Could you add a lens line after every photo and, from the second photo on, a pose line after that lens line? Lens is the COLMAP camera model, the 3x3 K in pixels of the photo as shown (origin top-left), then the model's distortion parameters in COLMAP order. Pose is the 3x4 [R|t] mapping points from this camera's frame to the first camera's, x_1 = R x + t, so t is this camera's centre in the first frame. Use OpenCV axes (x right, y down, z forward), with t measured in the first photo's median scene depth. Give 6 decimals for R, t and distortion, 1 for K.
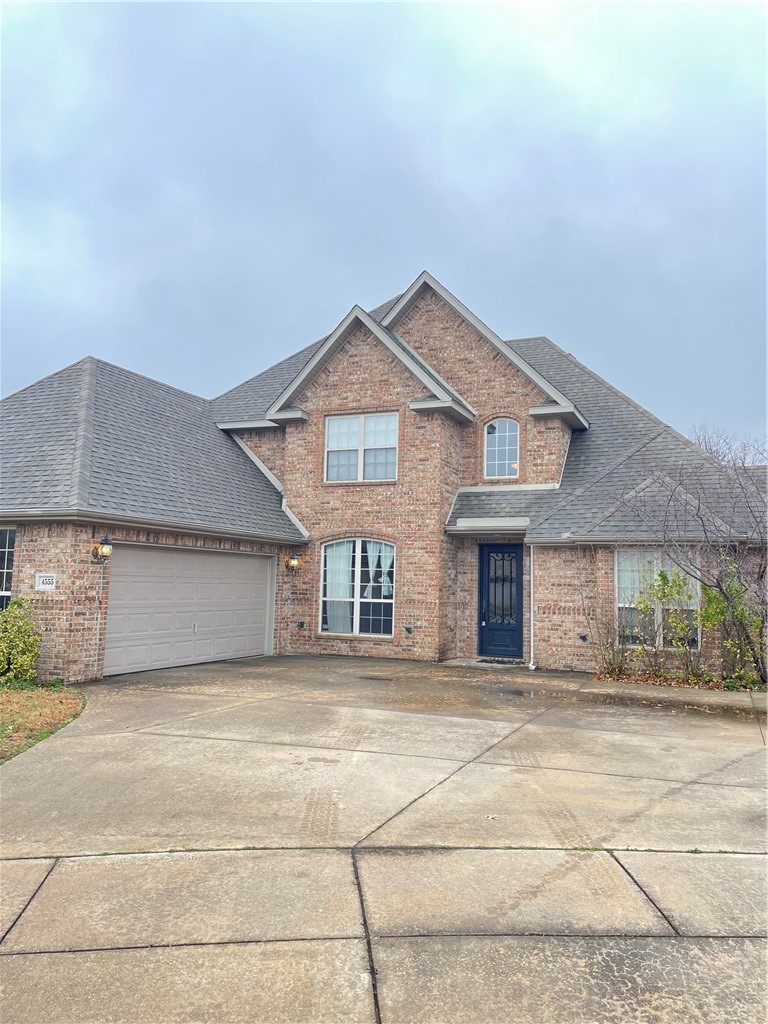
lens RADIAL K [[766.9, 0, 384.2], [0, 766.9, 506.4], [0, 0, 1]] dist [0.048183, -0.009874]
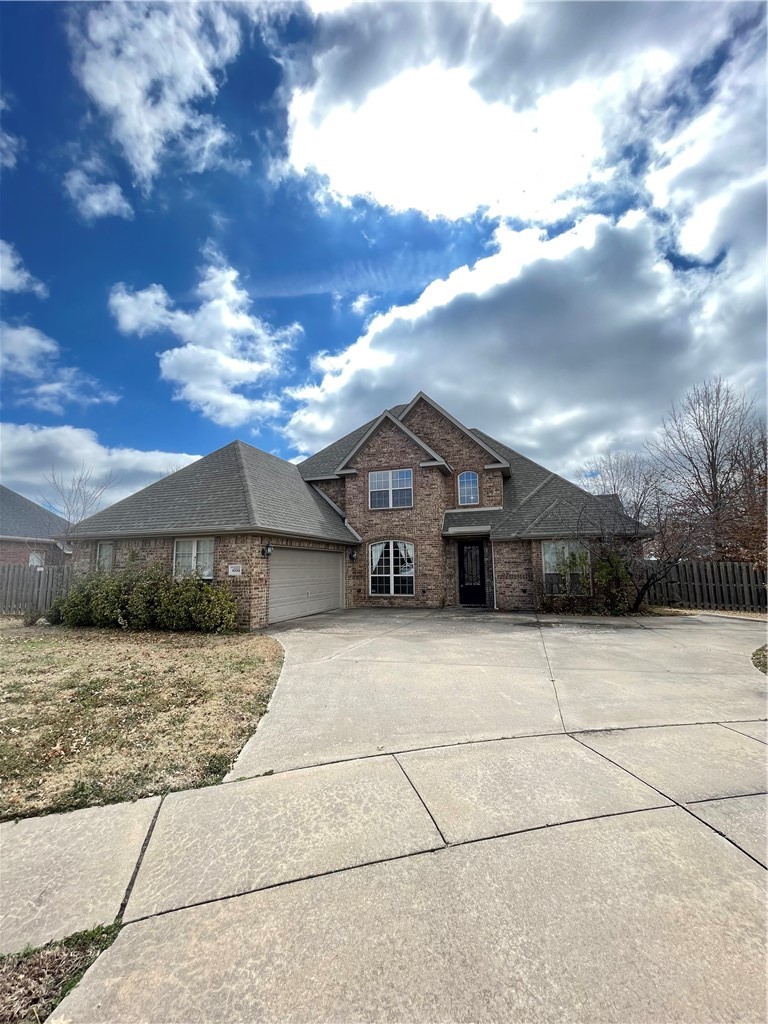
lens RADIAL K [[412.3, 0, 385.8], [0, 412.3, 516.6], [0, 0, 1]] dist [-0.003773, 0.000101]
pose [[0.996811, -0.025571, 0.075594, -0.117676], [0.027082, 0.999452, -0.019042, 0.004895], [-0.075066, 0.021029, 0.996957, 0.054356]]
